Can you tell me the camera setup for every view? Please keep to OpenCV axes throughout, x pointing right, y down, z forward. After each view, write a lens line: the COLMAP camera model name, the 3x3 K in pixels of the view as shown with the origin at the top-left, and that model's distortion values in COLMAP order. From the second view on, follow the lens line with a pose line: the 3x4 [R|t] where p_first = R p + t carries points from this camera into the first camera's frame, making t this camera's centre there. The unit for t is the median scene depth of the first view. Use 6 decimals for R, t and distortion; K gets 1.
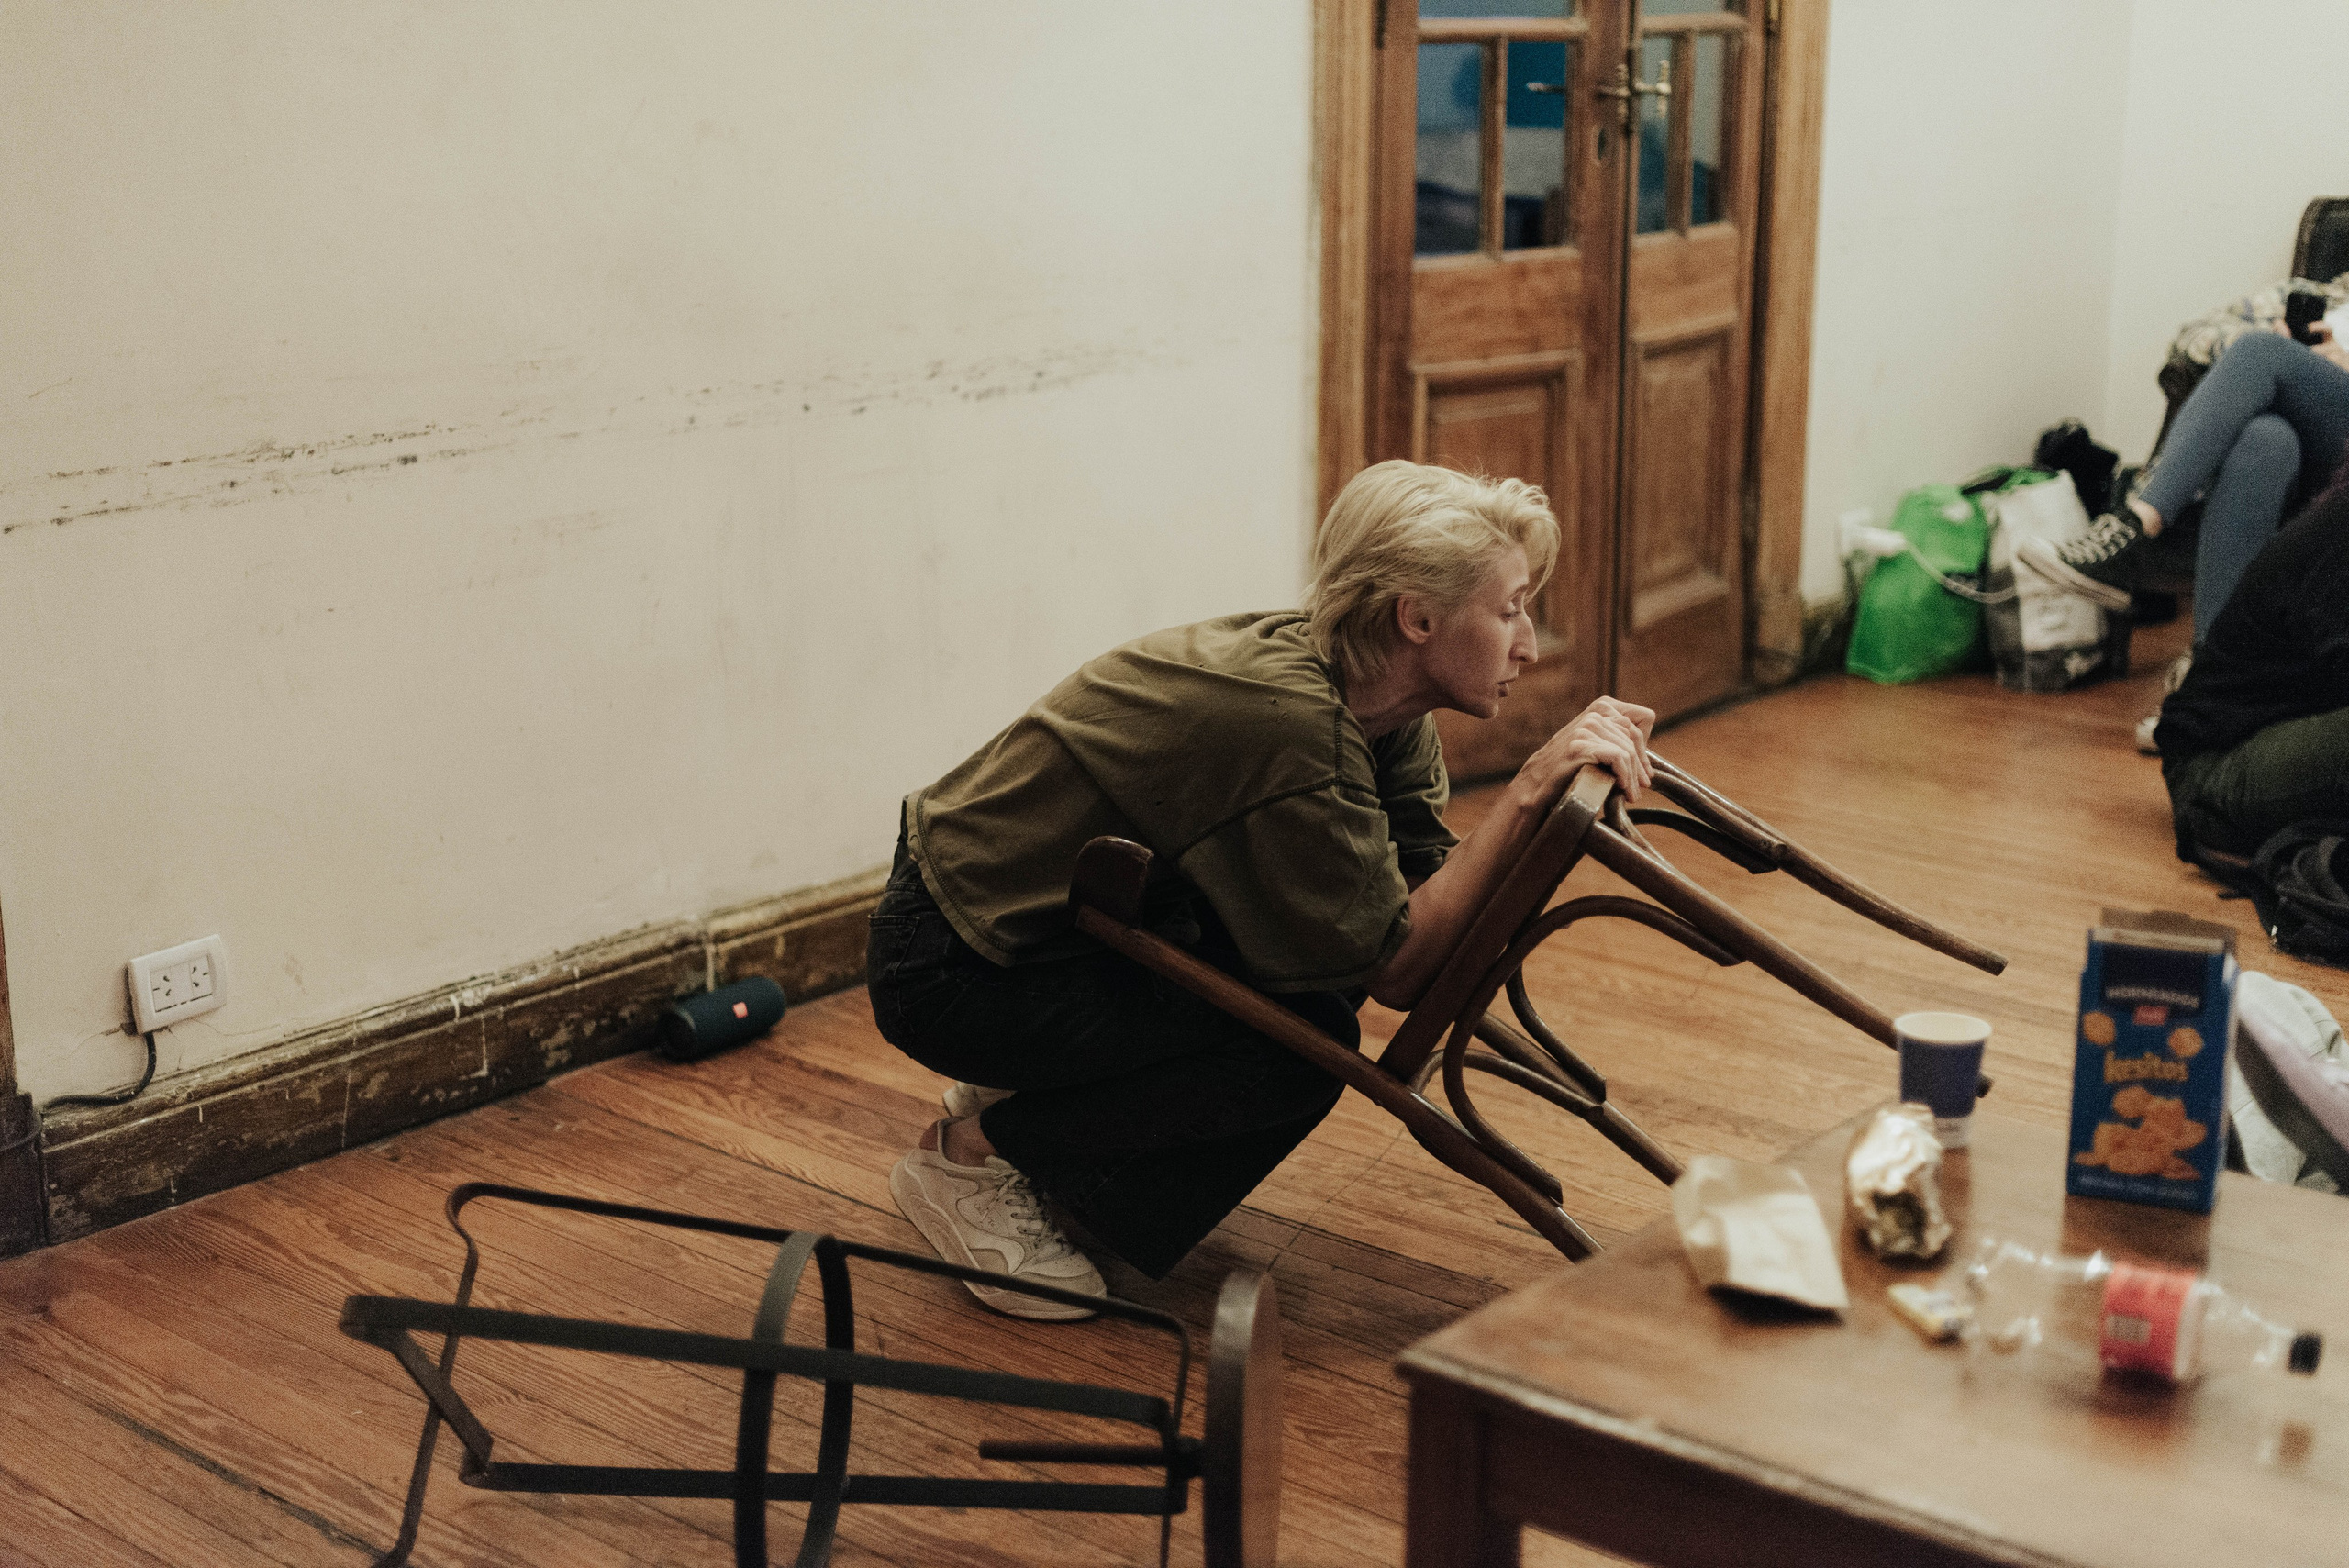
lens RADIAL K [[3344.0, 0, 1174.6], [0, 3344.0, 784.8], [0, 0, 1]] dist [0.034386, 0.000000]
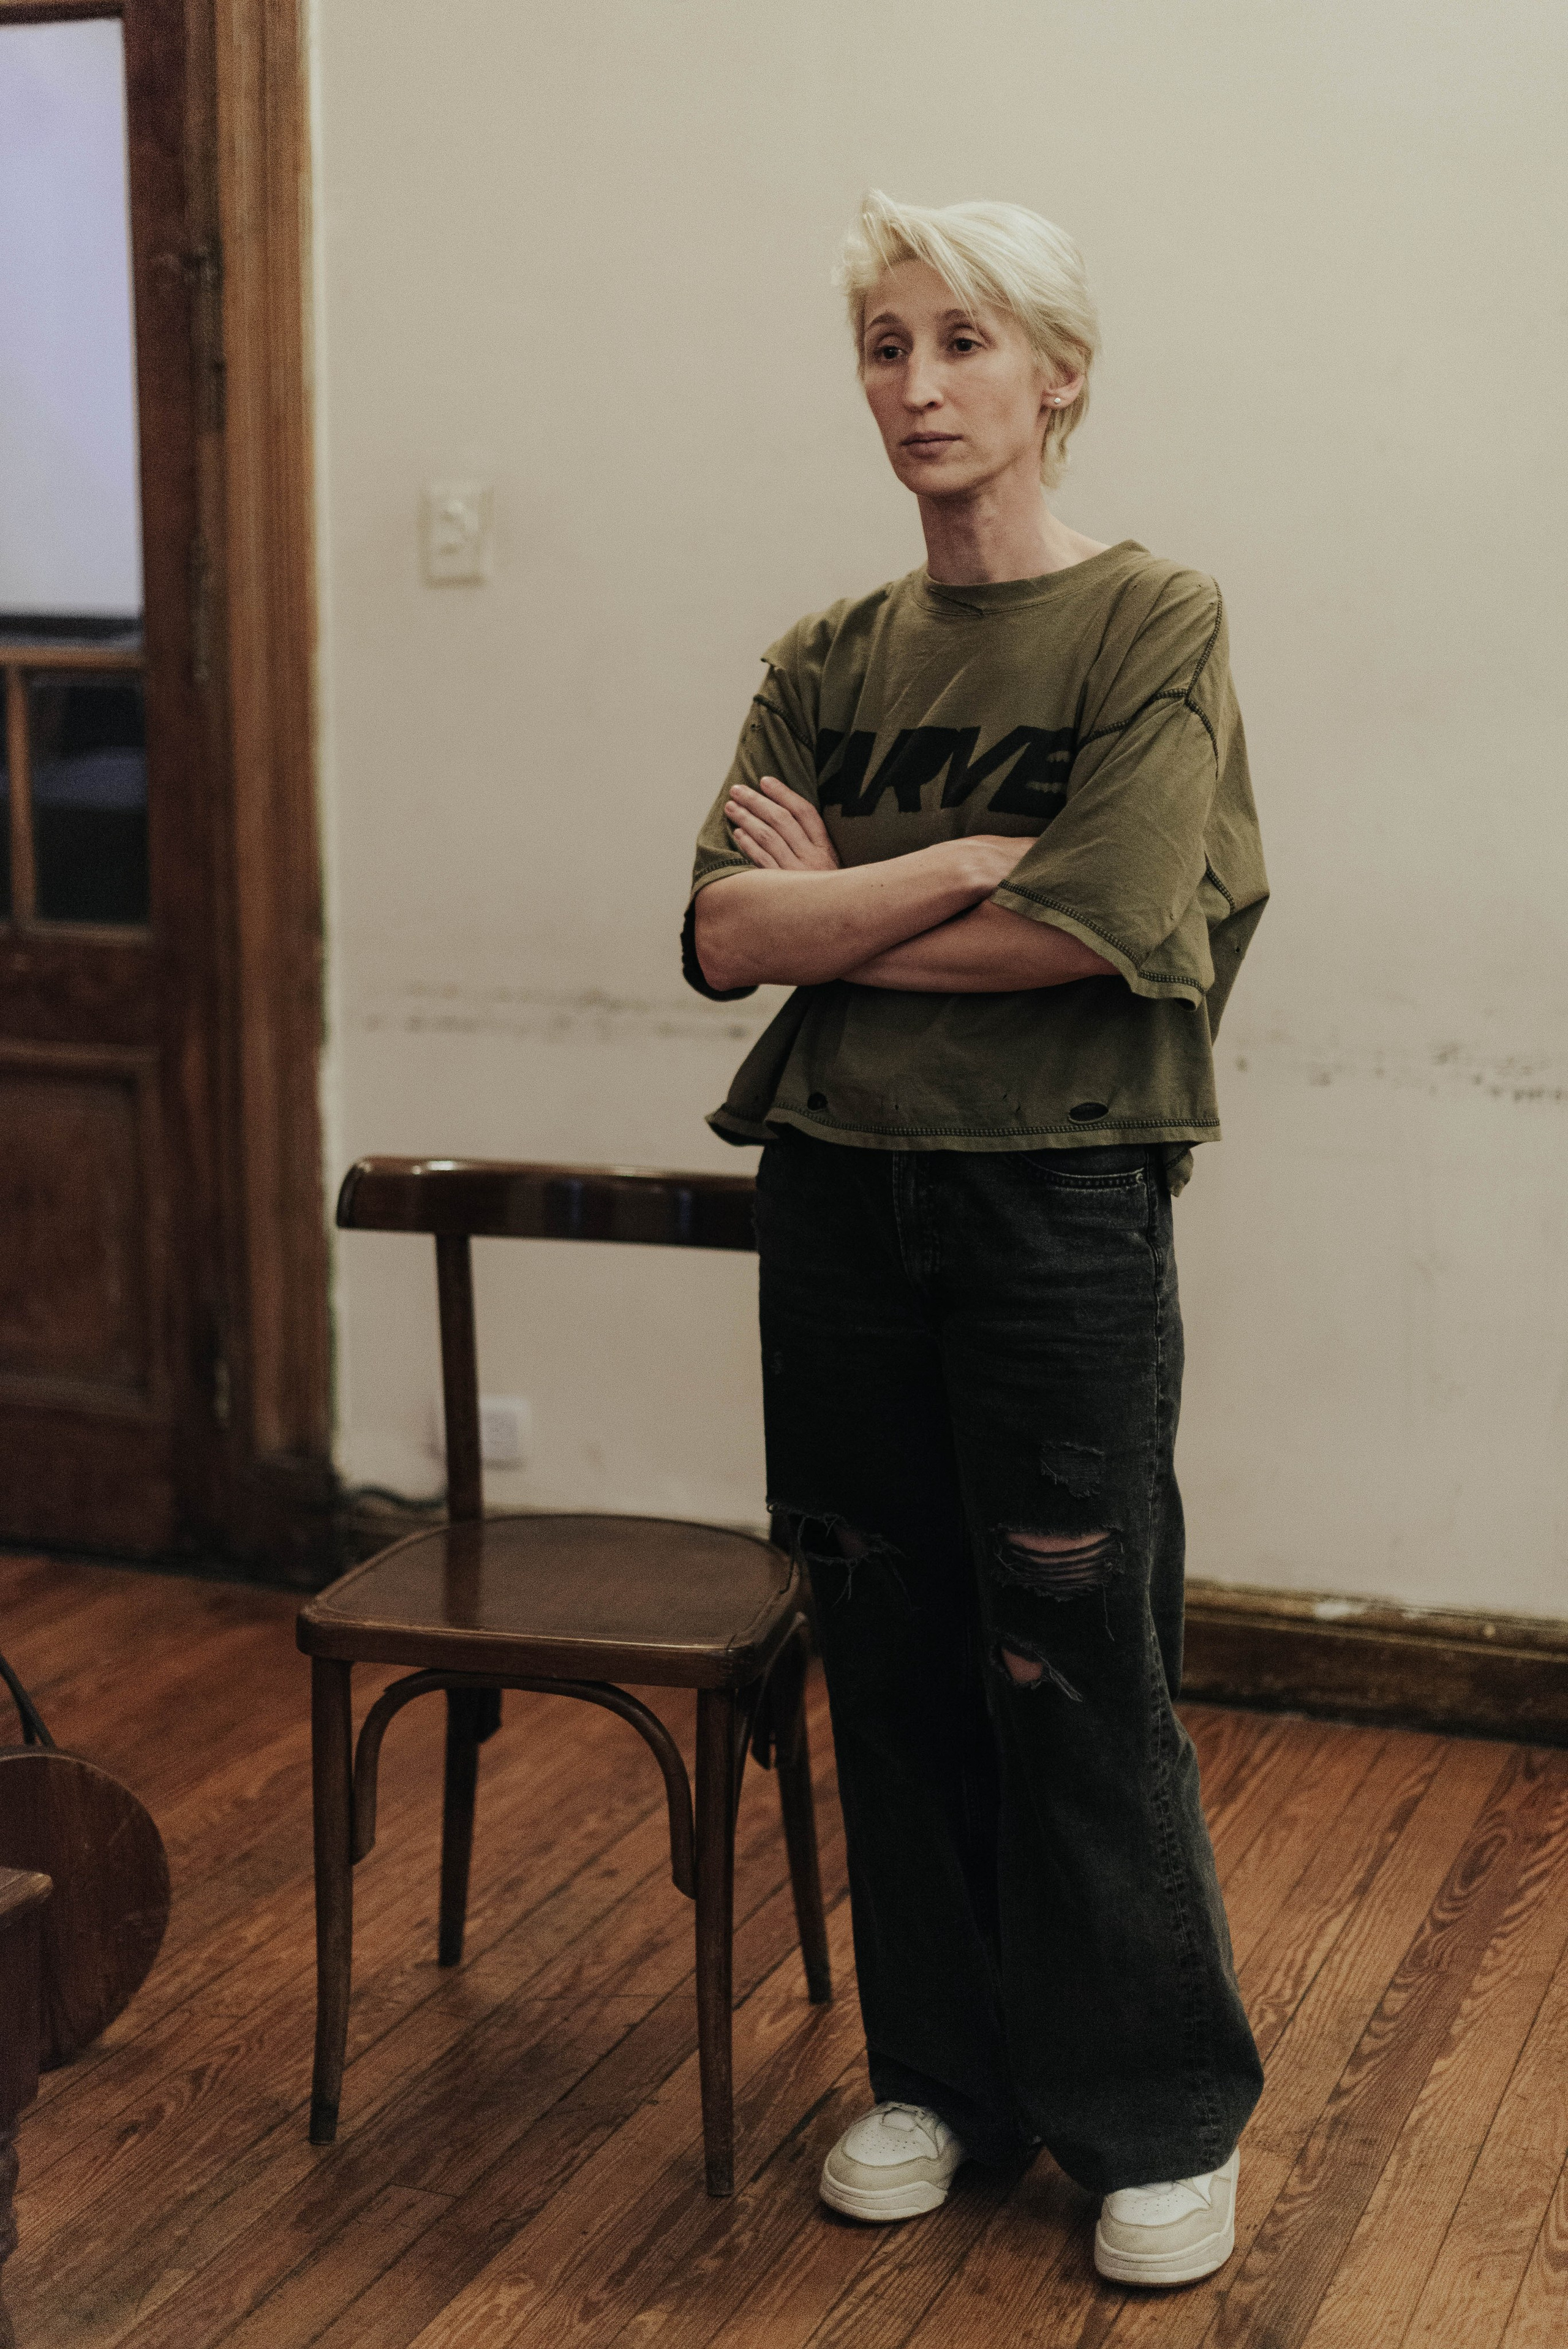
lens RADIAL K [[3344.1, 0, 784.8], [0, 3344.1, 1173.2], [0, 0, 1]] dist [0.034386, 0.000000]
pose [[0.341763, 0.179016, -0.922579, 0.665380], [-0.229722, 0.967823, 0.102696, -0.142721], [0.911277, 0.176839, 0.371890, 0.528556]]
